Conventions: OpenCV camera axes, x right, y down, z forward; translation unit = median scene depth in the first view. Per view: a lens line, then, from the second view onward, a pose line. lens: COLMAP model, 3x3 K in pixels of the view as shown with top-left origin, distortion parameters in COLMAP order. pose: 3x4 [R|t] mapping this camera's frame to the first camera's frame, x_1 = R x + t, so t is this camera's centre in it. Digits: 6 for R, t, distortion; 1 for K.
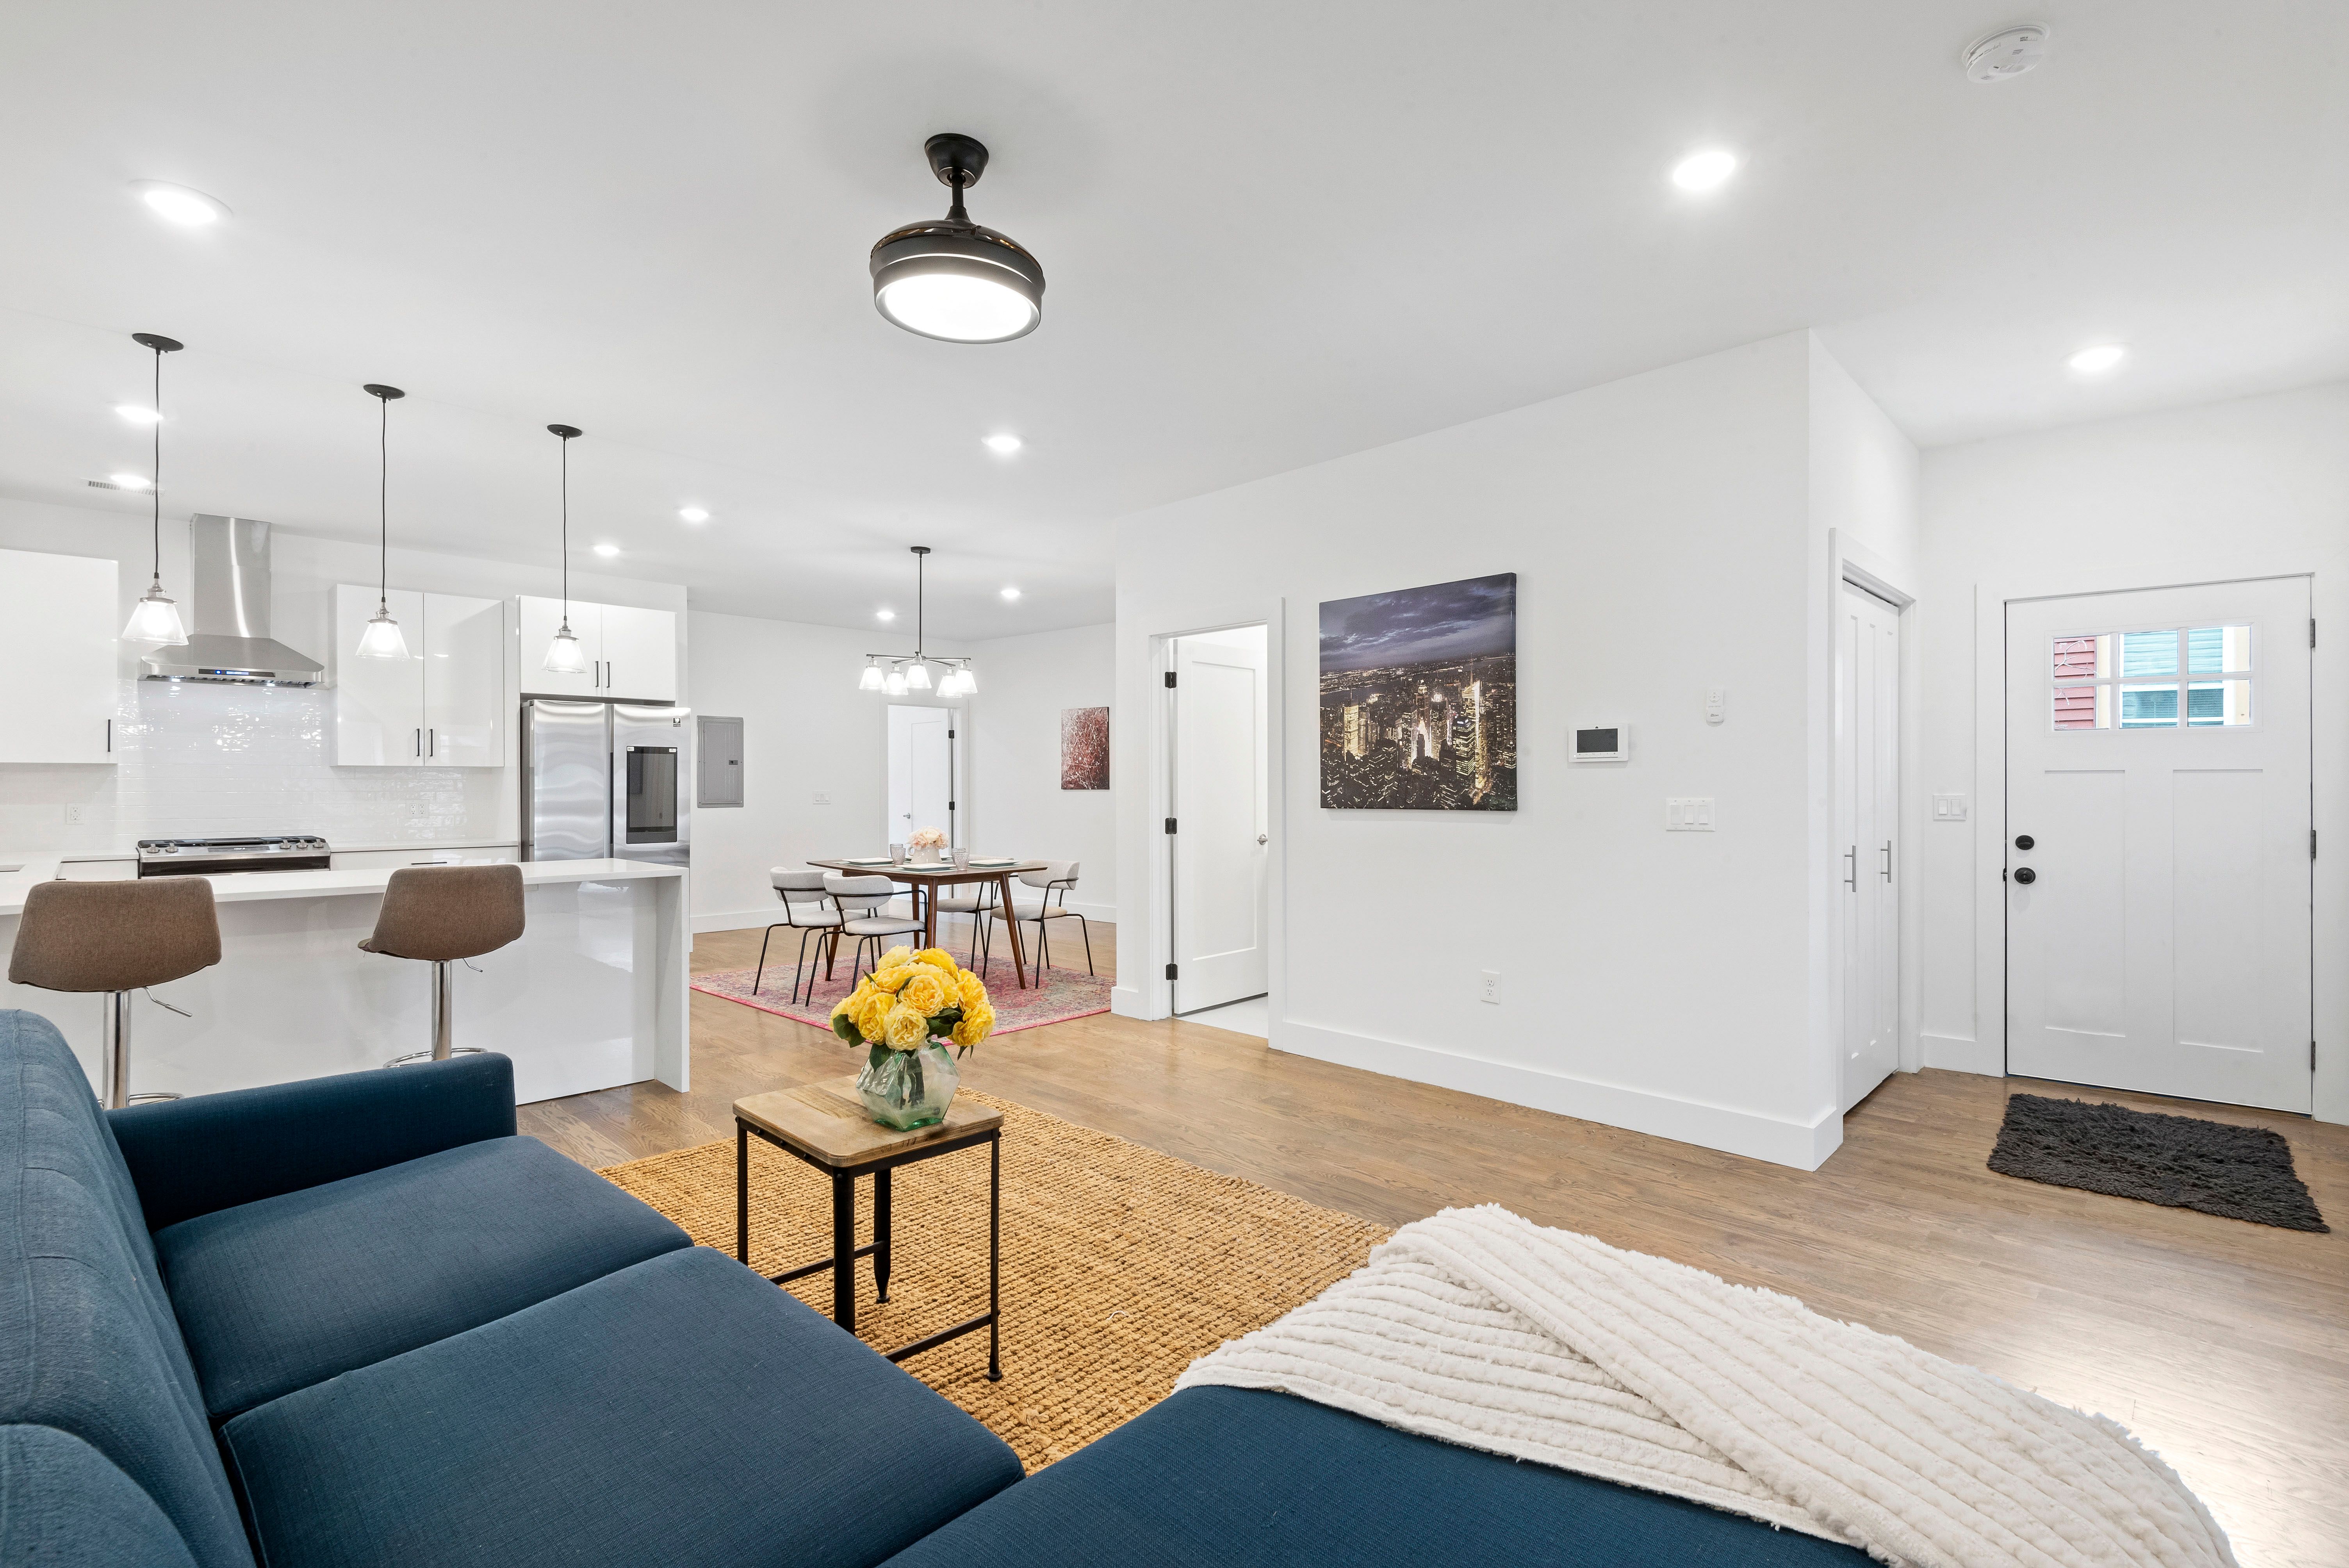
lens RADIAL K [[1059.5, 0, 1157.0], [0, 1059.5, 772.7], [0, 0, 1]] dist [0.016358, -0.009495]
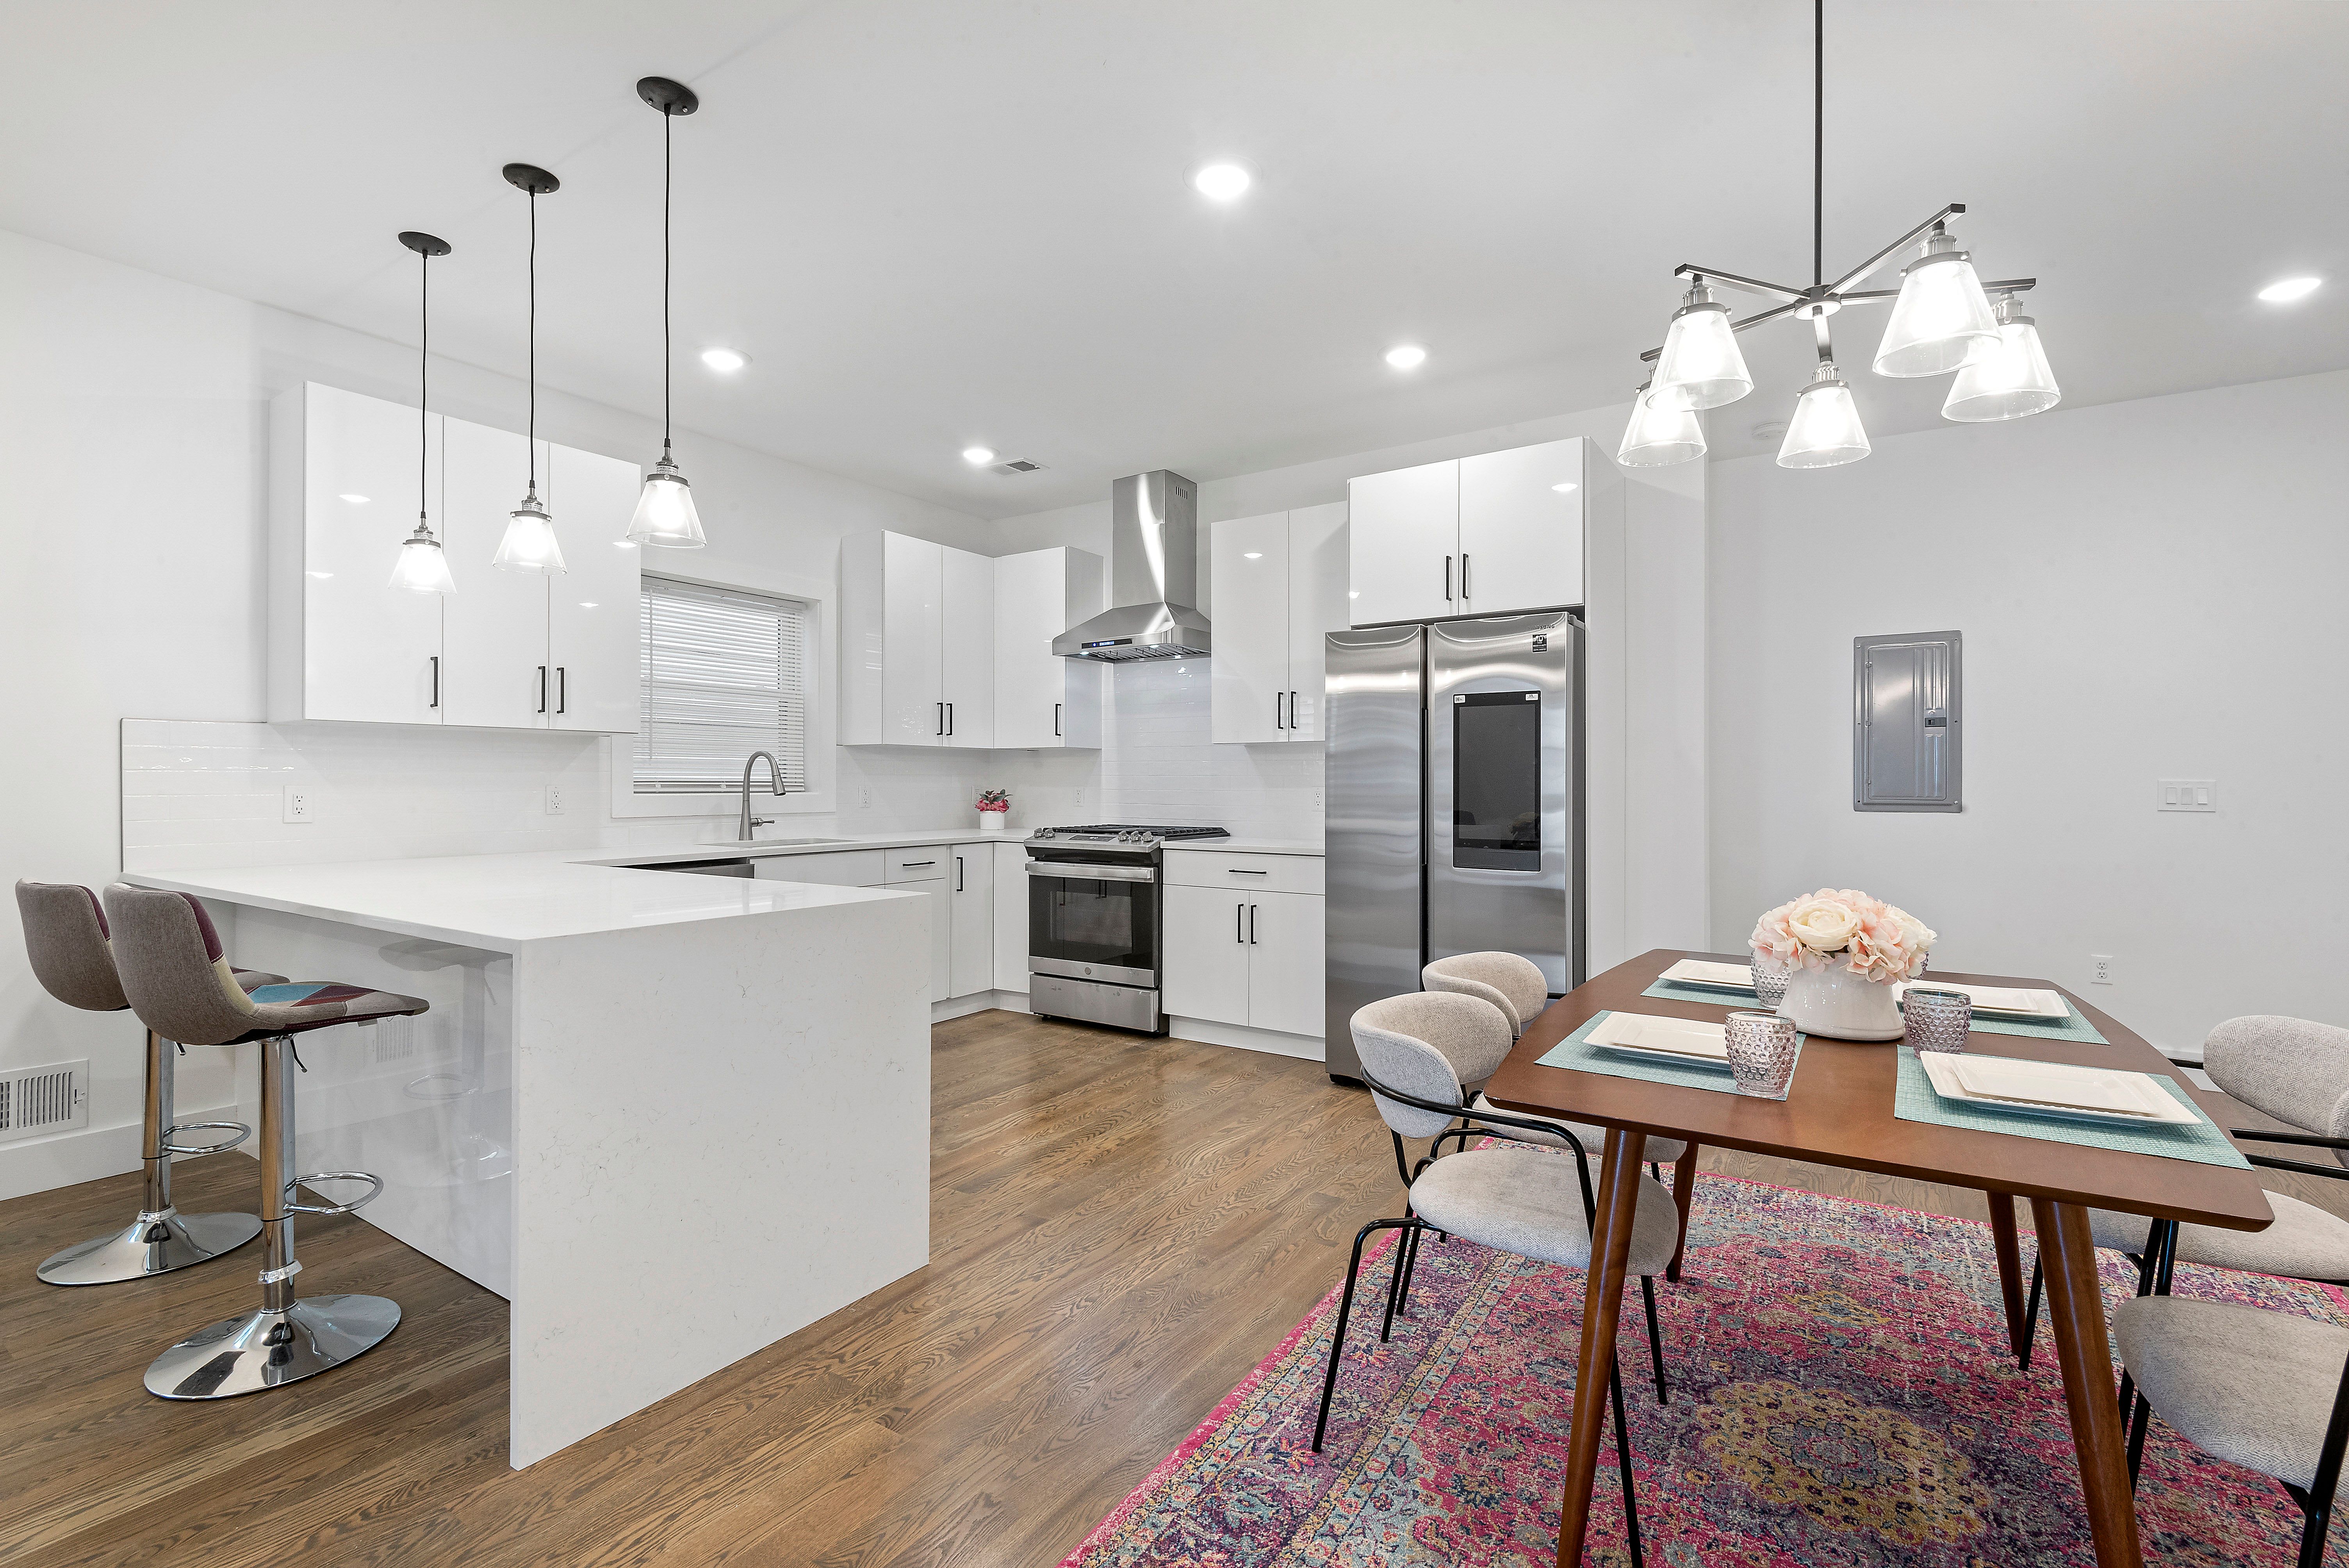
lens RADIAL K [[1059.5, 0, 1170.8], [0, 1059.5, 786.6], [0, 0, 1]] dist [0.016358, -0.009495]
pose [[0.215124, 0.007840, -0.976555, 0.026084], [0.010857, 0.999887, 0.010419, 0.026304], [0.976526, -0.012844, 0.215014, 1.201943]]
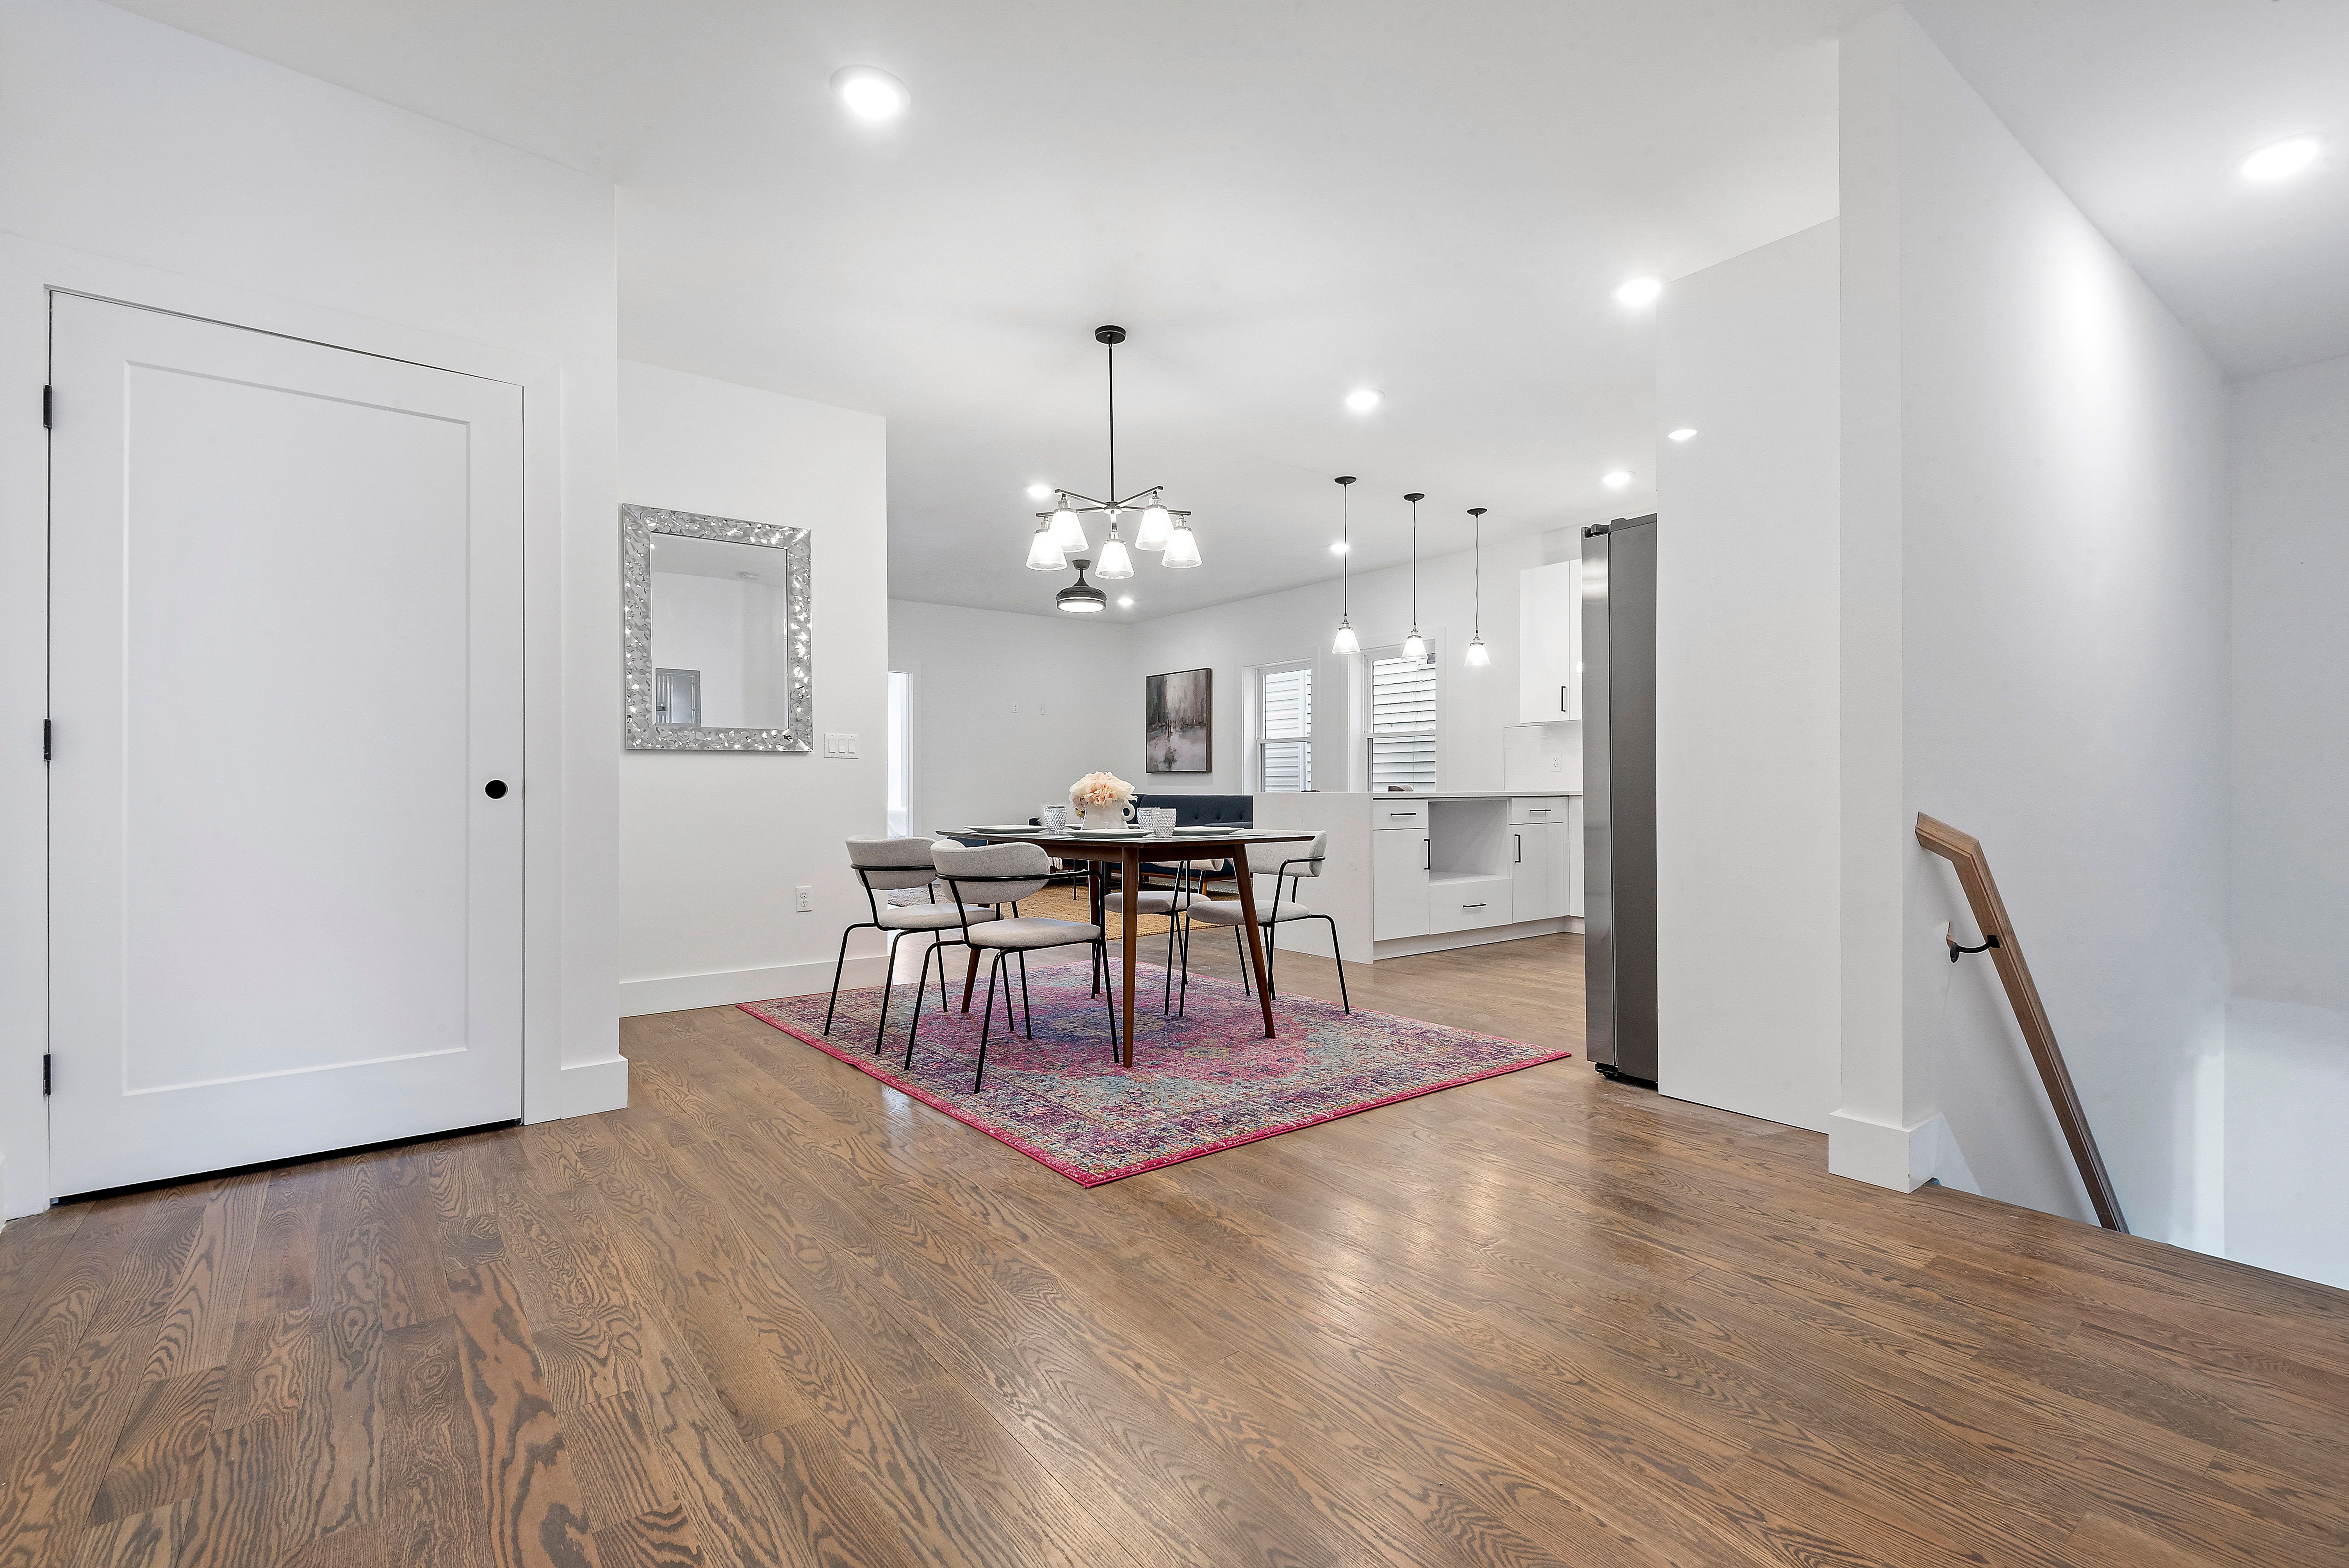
lens RADIAL K [[1059.5, 0, 1166.3], [0, 1059.5, 785.9], [0, 0, 1]] dist [0.016358, -0.009495]
pose [[-0.991153, 0.003944, 0.132669, -0.553203], [0.001778, 0.999863, -0.016436, 0.110964], [-0.132715, -0.016054, -0.991024, 2.588074]]
